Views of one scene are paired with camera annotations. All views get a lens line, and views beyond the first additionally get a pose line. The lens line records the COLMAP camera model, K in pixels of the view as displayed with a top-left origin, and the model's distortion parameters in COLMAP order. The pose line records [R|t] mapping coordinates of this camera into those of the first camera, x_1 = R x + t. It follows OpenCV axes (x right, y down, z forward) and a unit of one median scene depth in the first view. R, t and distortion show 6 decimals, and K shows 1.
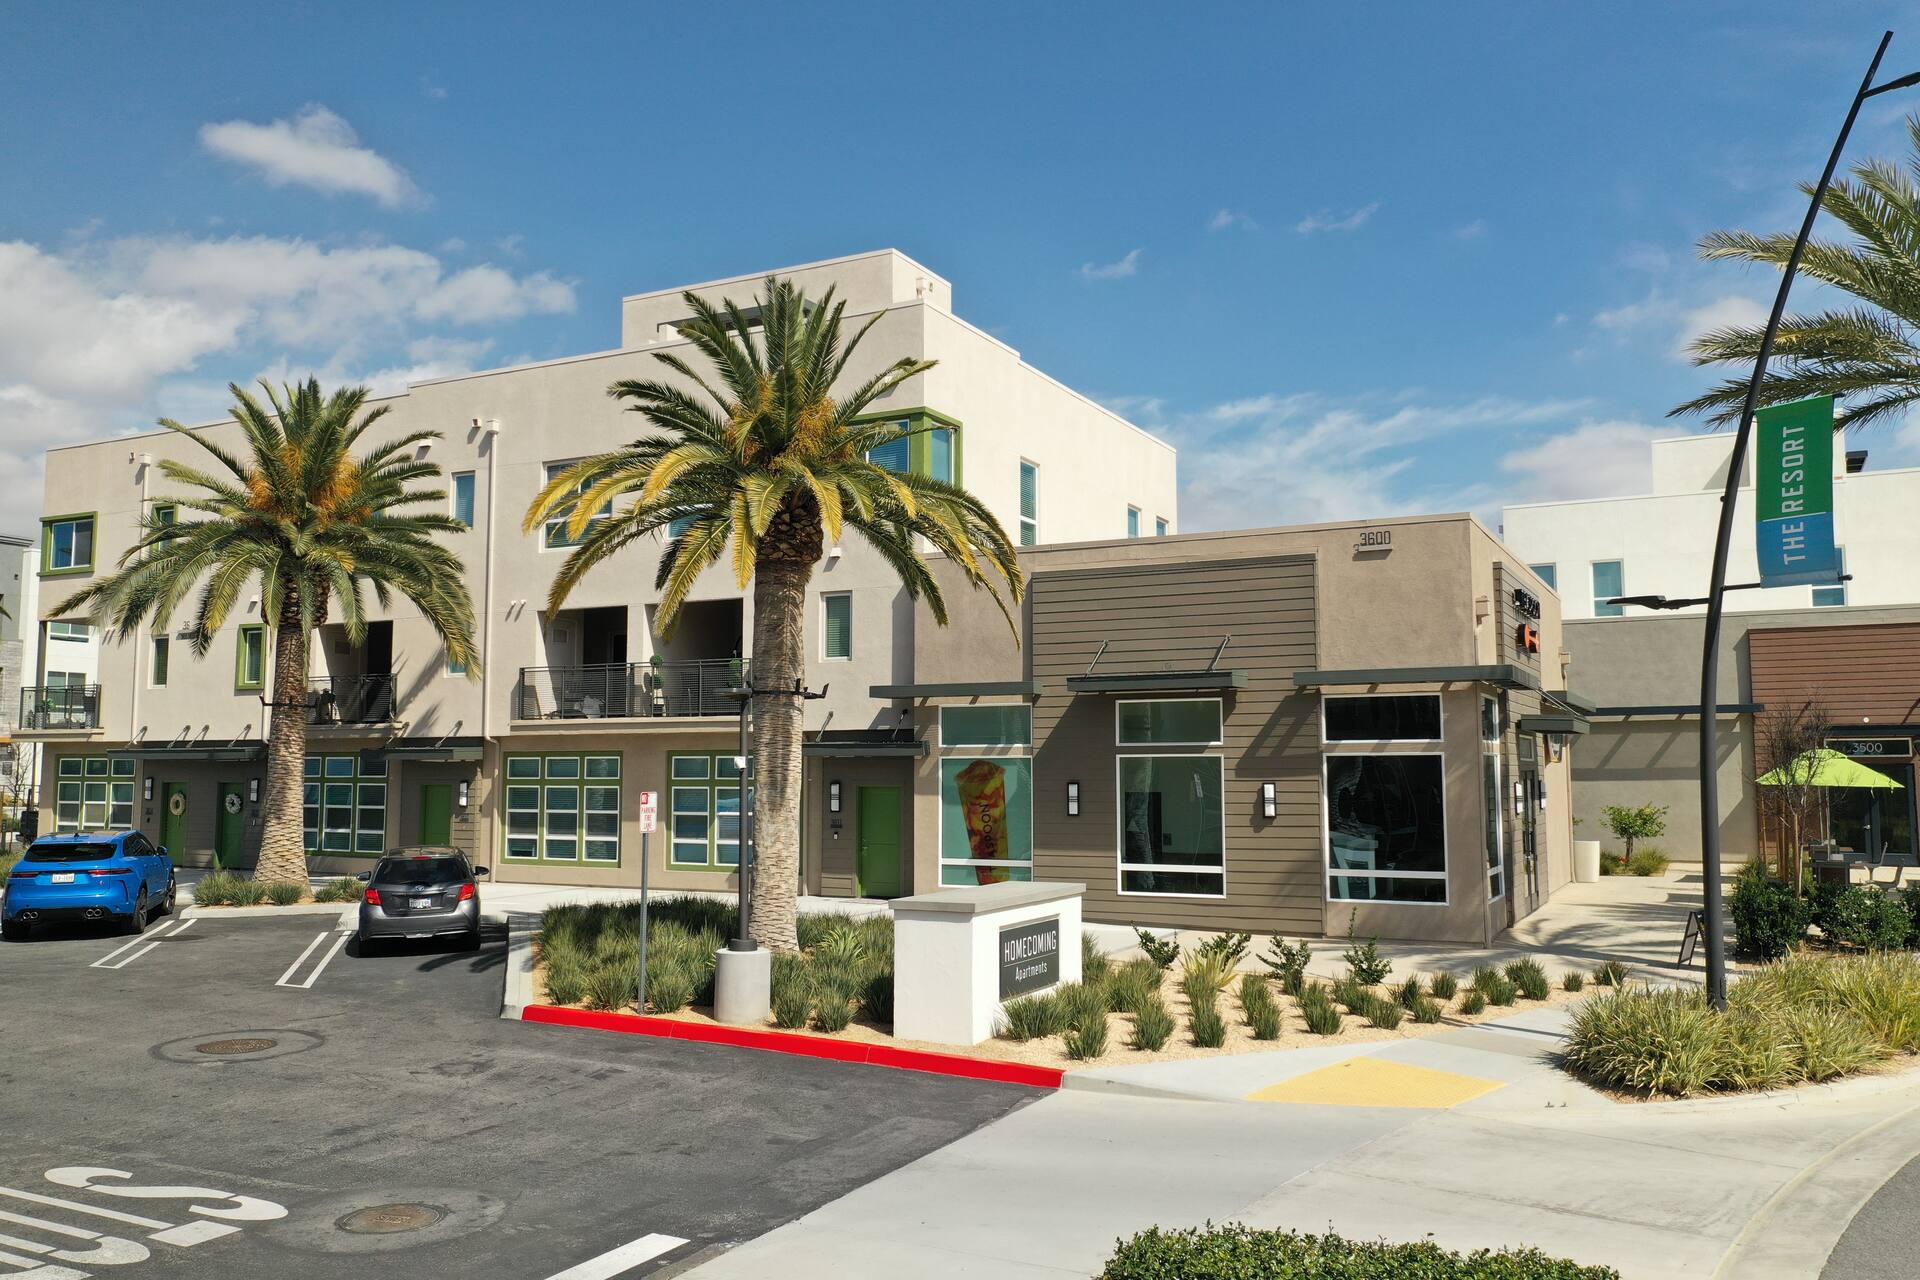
lens RADIAL K [[1497.0, 0, 942.8], [0, 1497.0, 635.6], [0, 0, 1]] dist [-0.013666, 0.004206]
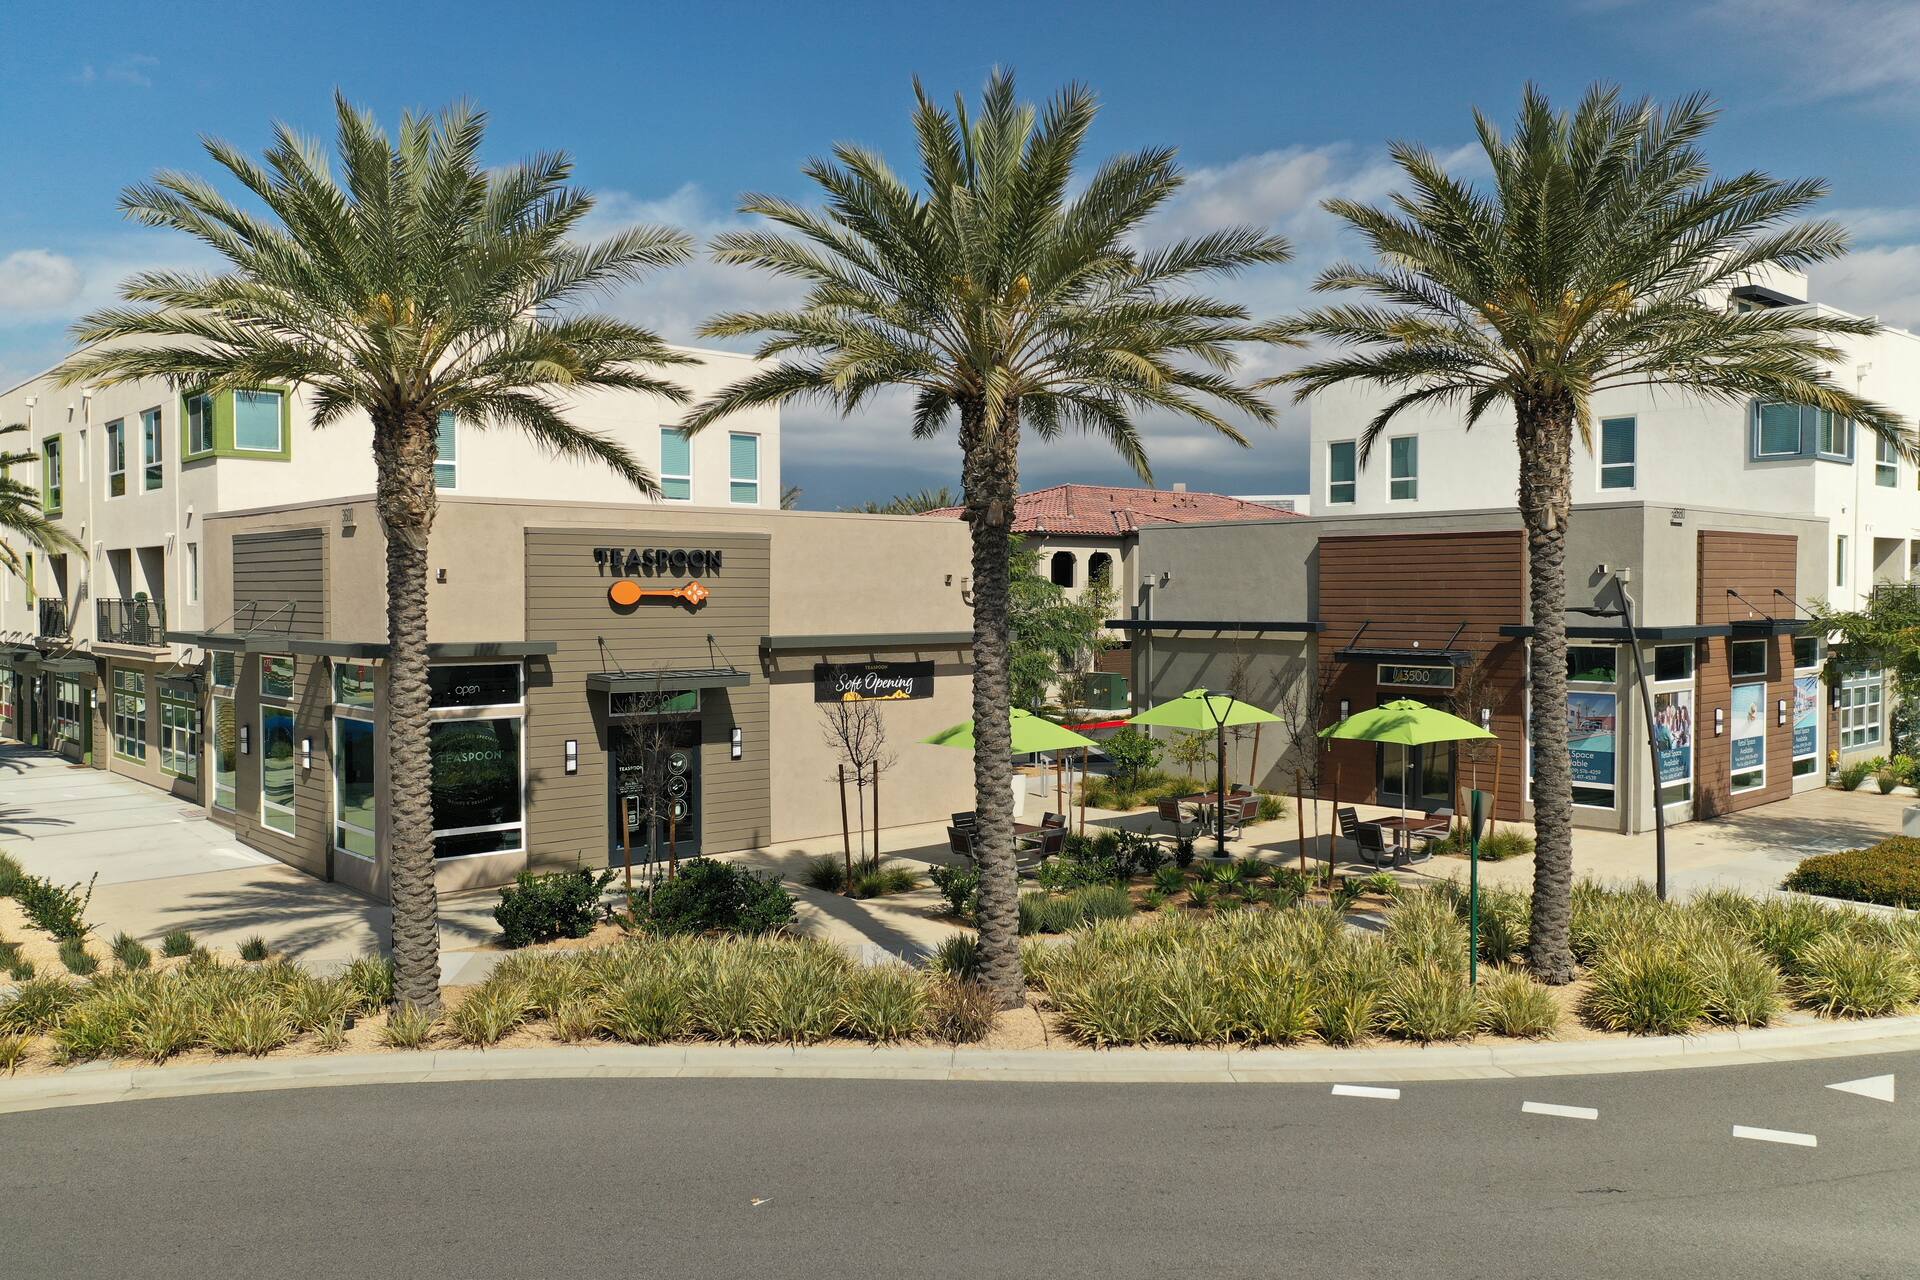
lens RADIAL K [[1497.0, 0, 965.1], [0, 1497.0, 632.5], [0, 0, 1]] dist [-0.013666, 0.004206]
pose [[0.937066, 0.010565, -0.348991, 0.819367], [0.030464, 0.993256, 0.111867, -0.066690], [0.347820, -0.115459, 0.930425, 0.128891]]
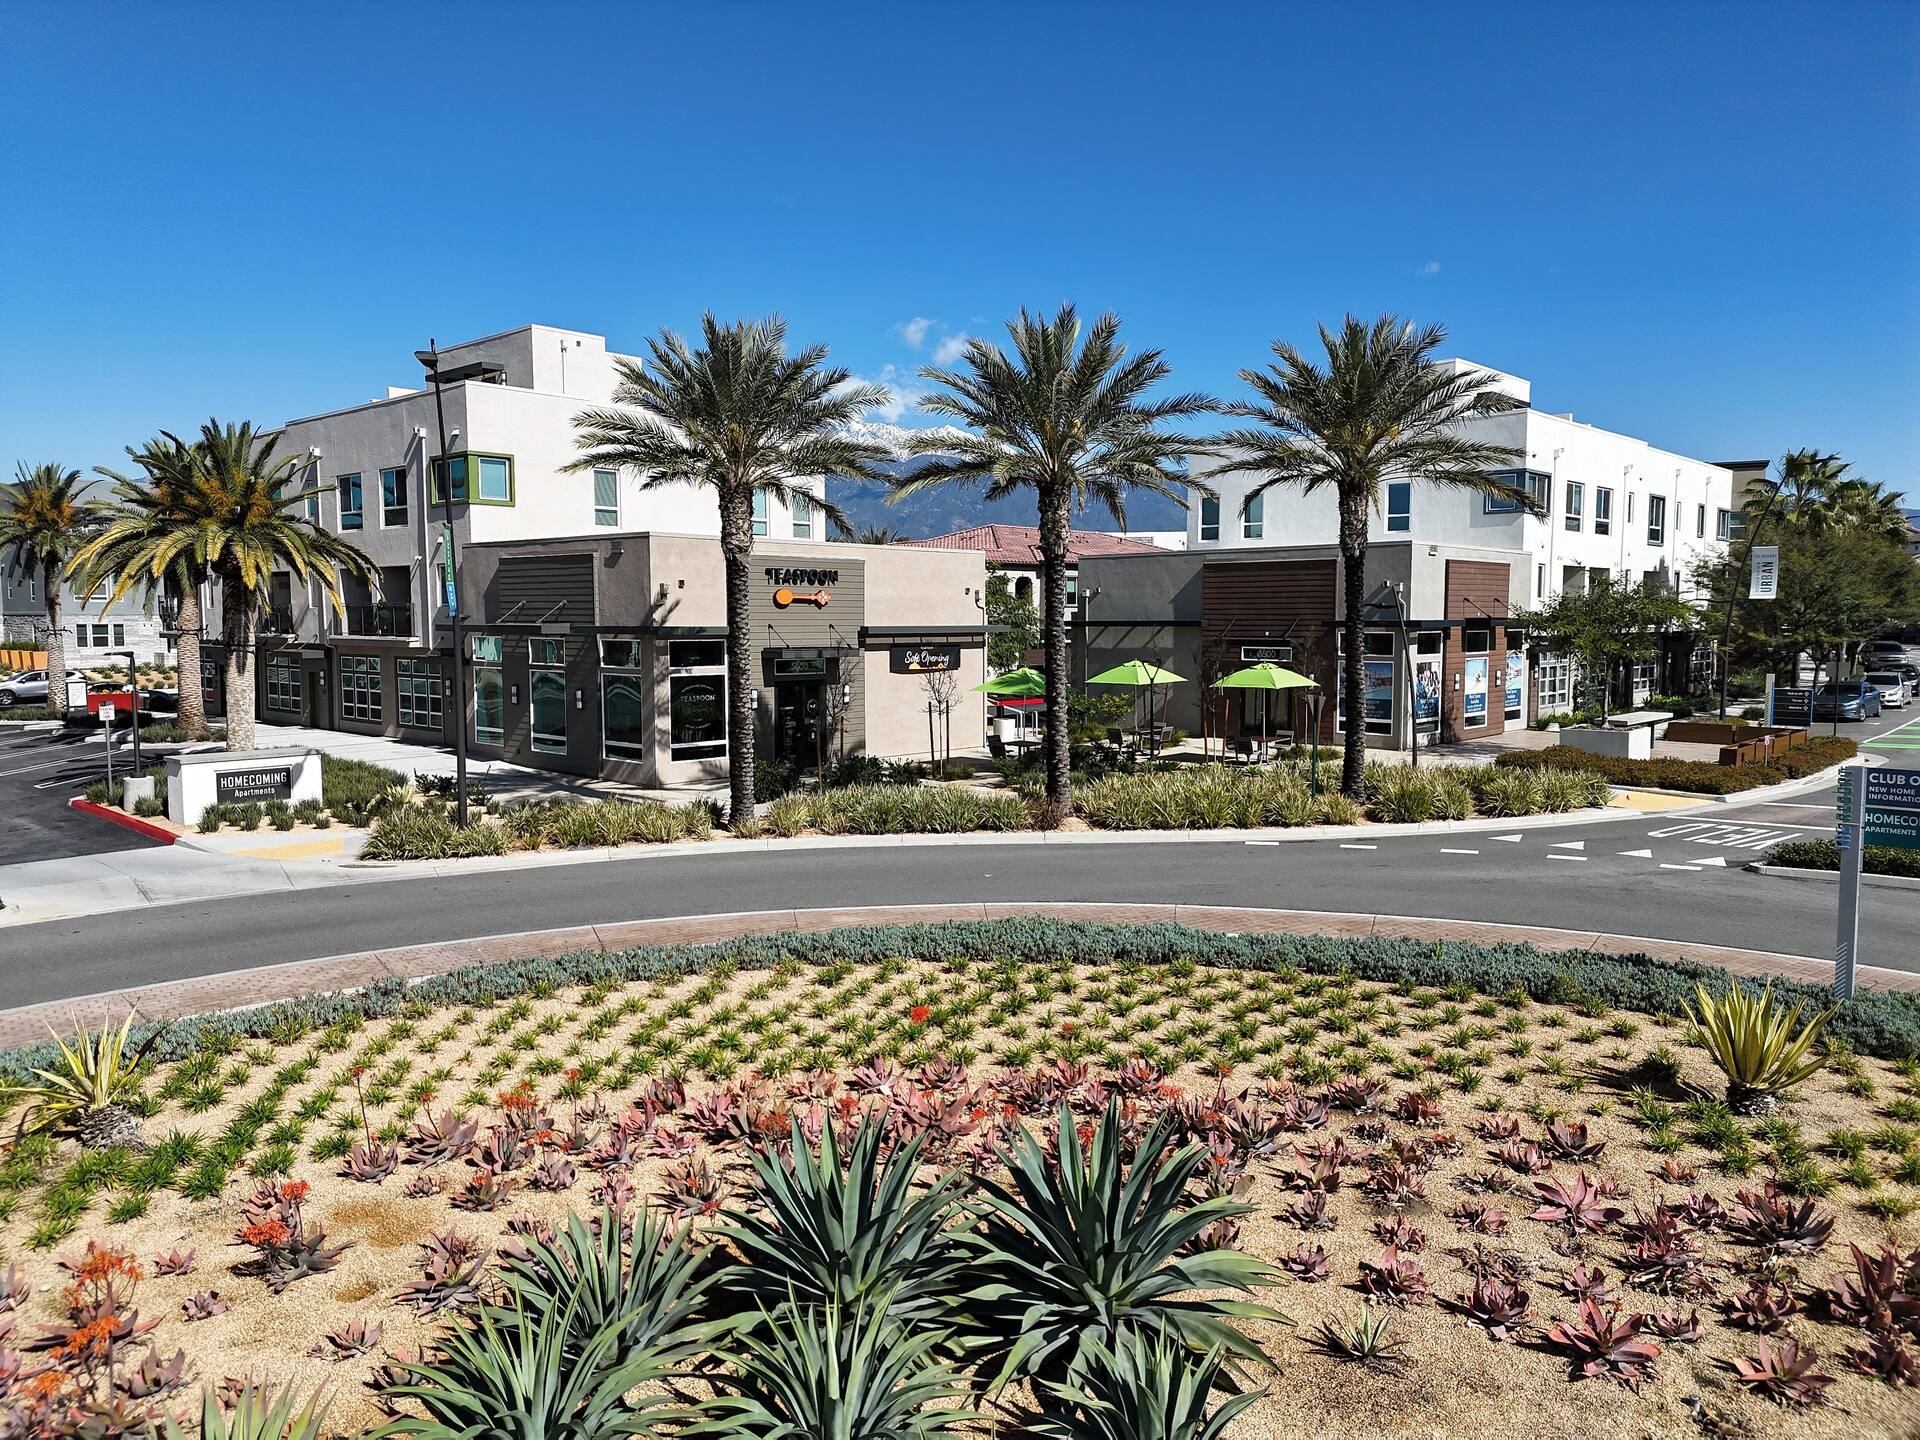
lens RADIAL K [[1326.1, 0, 964.3], [0, 1326.1, 728.7], [0, 0, 1]] dist [0.026118, -0.009332]
pose [[0.965363, 0.023726, -0.259830, 0.808642], [0.021802, 0.985038, 0.170950, -0.082967], [0.259999, -0.170694, 0.950402, -0.255072]]
